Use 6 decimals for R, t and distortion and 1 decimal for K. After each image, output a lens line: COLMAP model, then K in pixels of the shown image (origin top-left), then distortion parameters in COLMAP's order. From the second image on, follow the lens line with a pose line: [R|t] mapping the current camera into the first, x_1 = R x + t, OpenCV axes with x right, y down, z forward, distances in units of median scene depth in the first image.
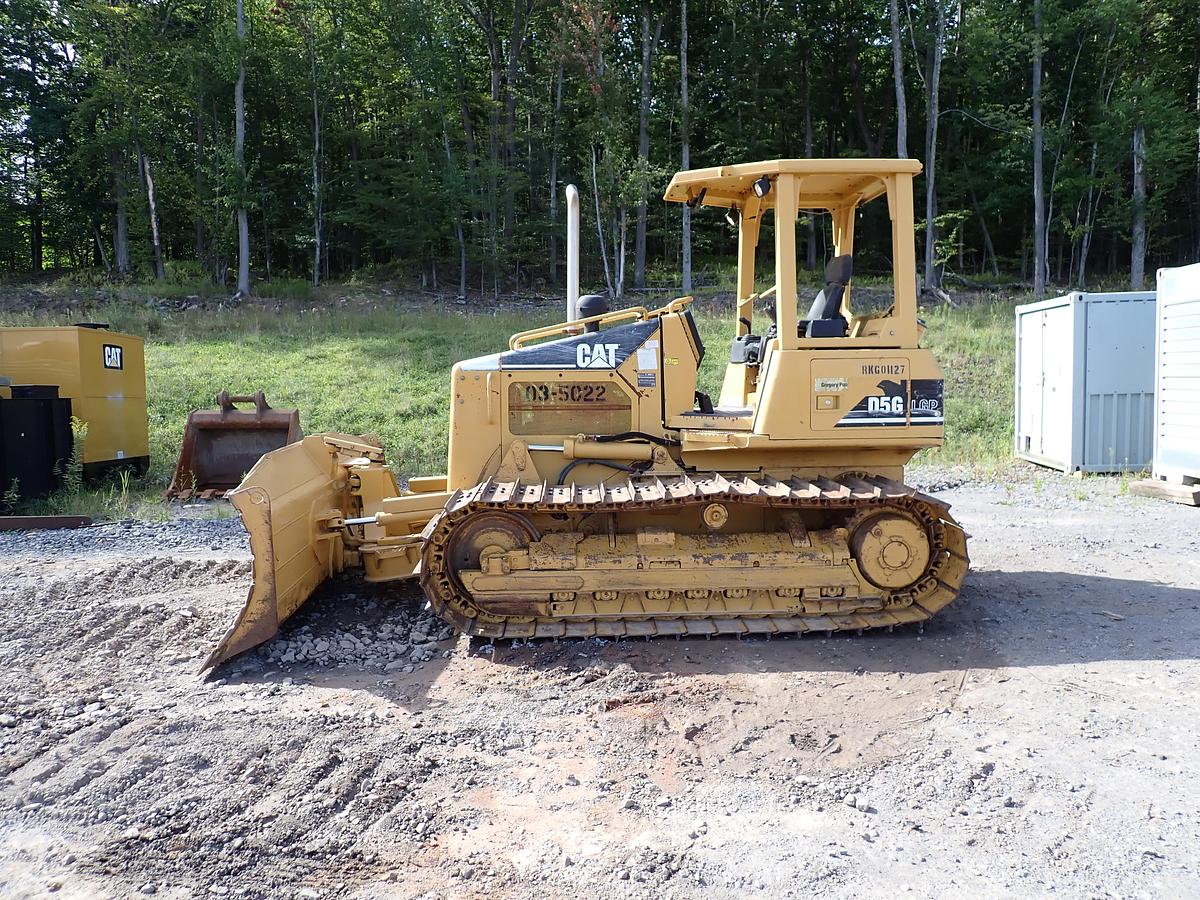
lens RADIAL K [[872.0, 0, 600.0], [0, 872.0, 450.0], [0, 0, 1]] dist [0.006241, -0.004541]
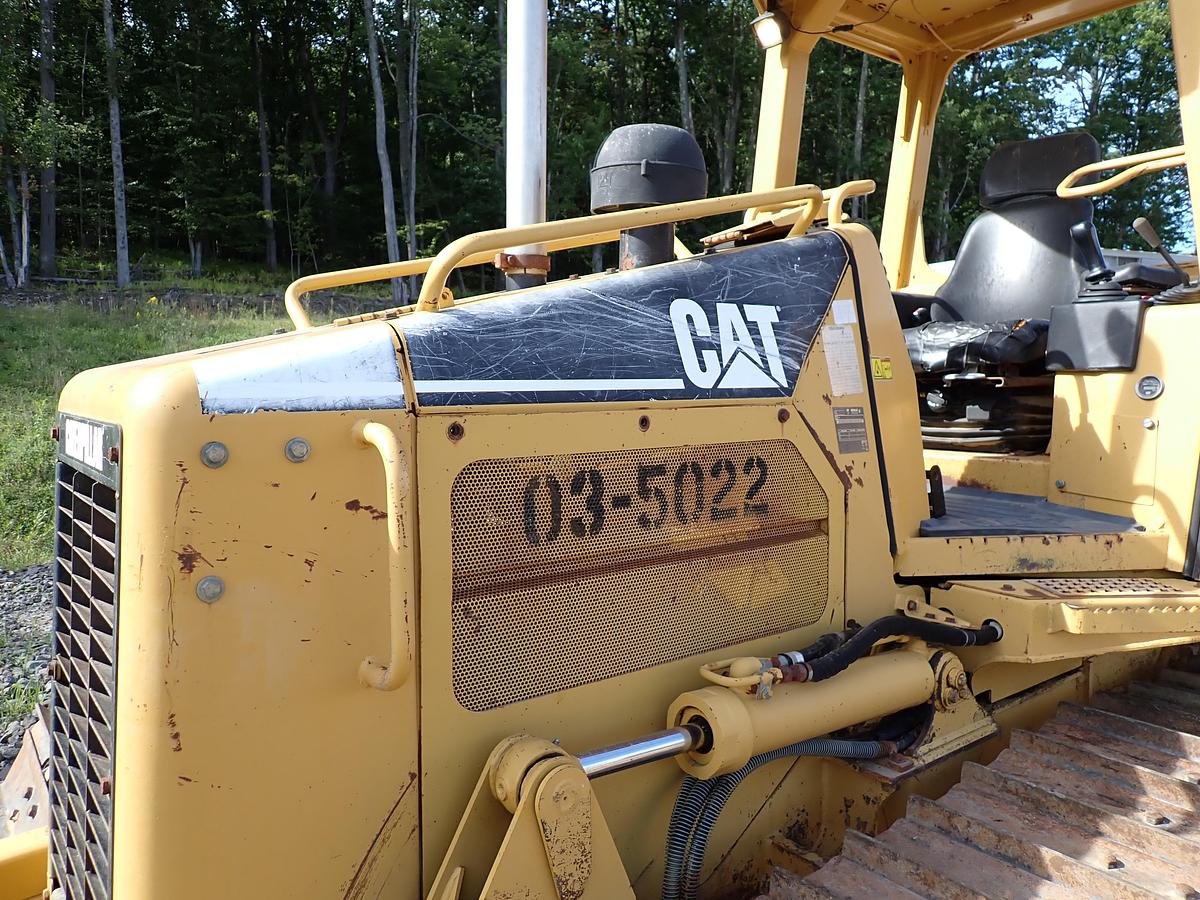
lens RADIAL K [[883.0, 0, 607.3], [0, 883.0, 449.2], [0, 0, 1]] dist [0.008761, -0.005126]
pose [[0.809793, -0.047678, 0.584775, -0.210240], [0.056869, 0.998378, 0.002649, -0.085935], [-0.583953, 0.031111, 0.811191, 0.871887]]
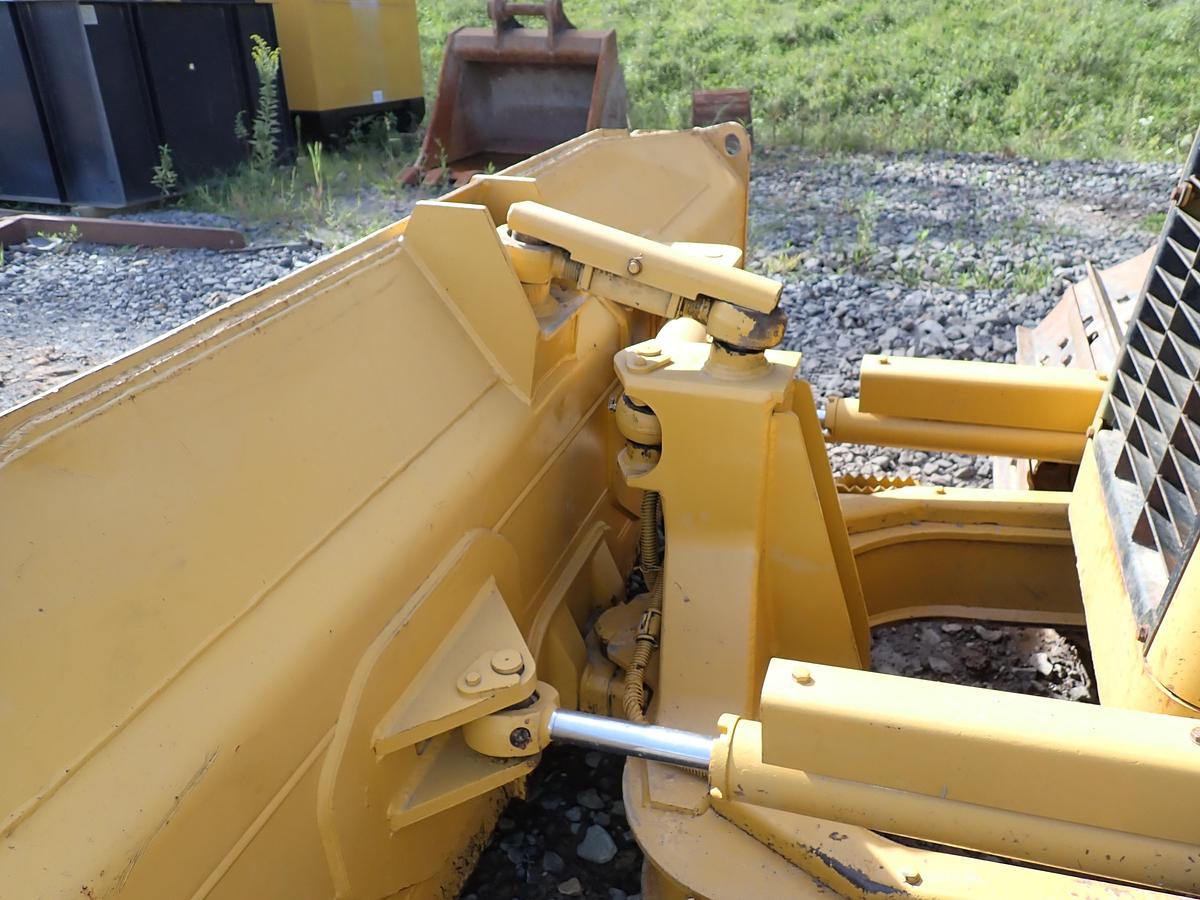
lens RADIAL K [[893.2, 0, 601.6], [0, 893.2, 446.7], [0, 0, 1]] dist [0.003649, 0.007838]
pose [[0.923849, 0.179092, -0.338272, -0.242444], [-0.036583, 0.921050, 0.387722, -0.050794], [0.381004, -0.345822, 0.857463, 0.913319]]
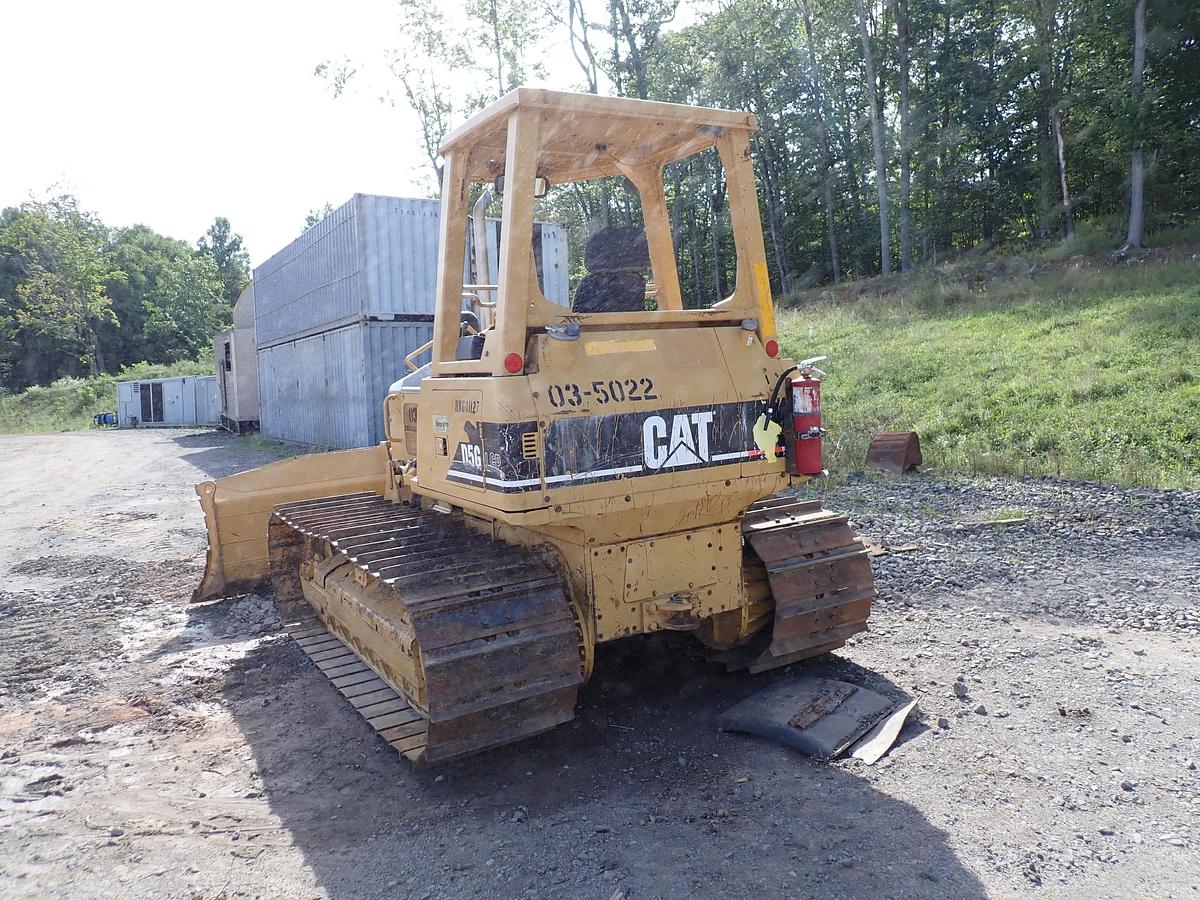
lens RADIAL K [[872.0, 0, 600.0], [0, 872.0, 450.0], [0, 0, 1]] dist [0.006241, -0.004541]
pose [[0.487561, 0.072886, -0.870041, 0.996610], [-0.031955, 0.997331, 0.065642, -0.106438], [0.872504, -0.004202, 0.488589, 0.742620]]
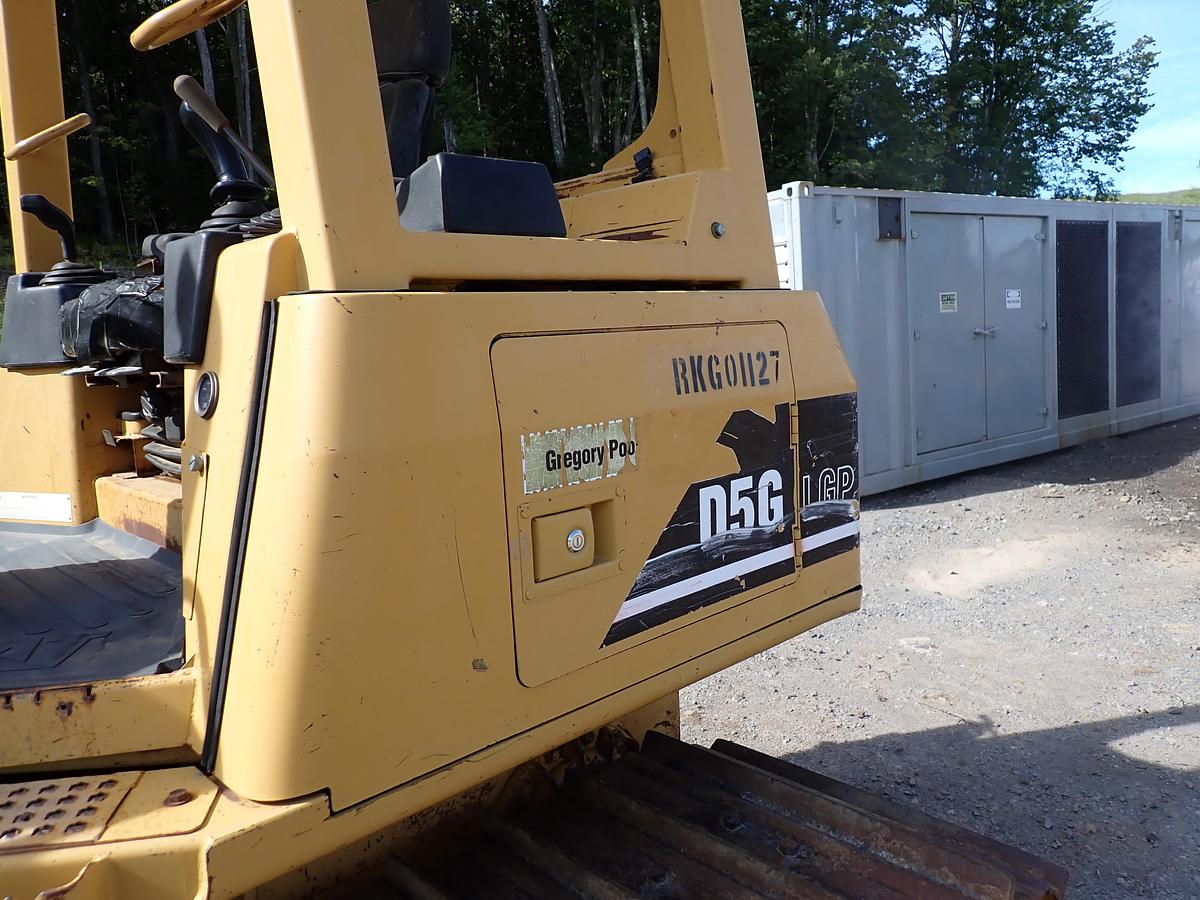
lens RADIAL K [[886.1, 0, 600.0], [0, 886.1, 450.0], [0, 0, 1]] dist [0.004913, 0.002341]
pose [[0.743393, -0.115722, 0.658768, 0.126357], [0.107240, 0.992799, 0.053383, -0.086701], [-0.660202, 0.030962, 0.750449, 0.830680]]
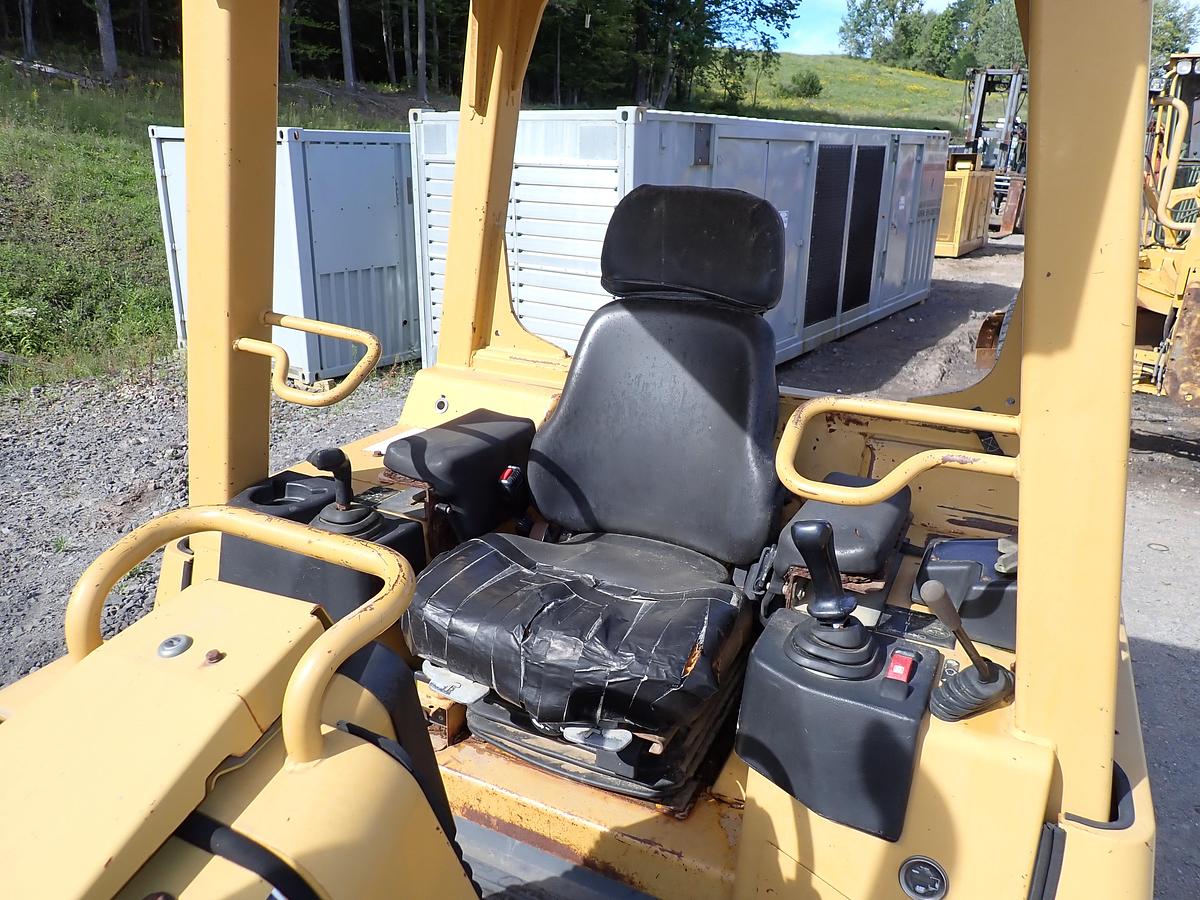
lens RADIAL K [[878.3, 0, 597.7], [0, 878.3, 455.2], [0, 0, 1]] dist [0.000660, 0.002634]
pose [[0.473150, -0.262849, 0.840856, 0.014463], [0.046937, 0.960619, 0.273875, -0.251418], [-0.879731, -0.090116, 0.466855, 1.021102]]
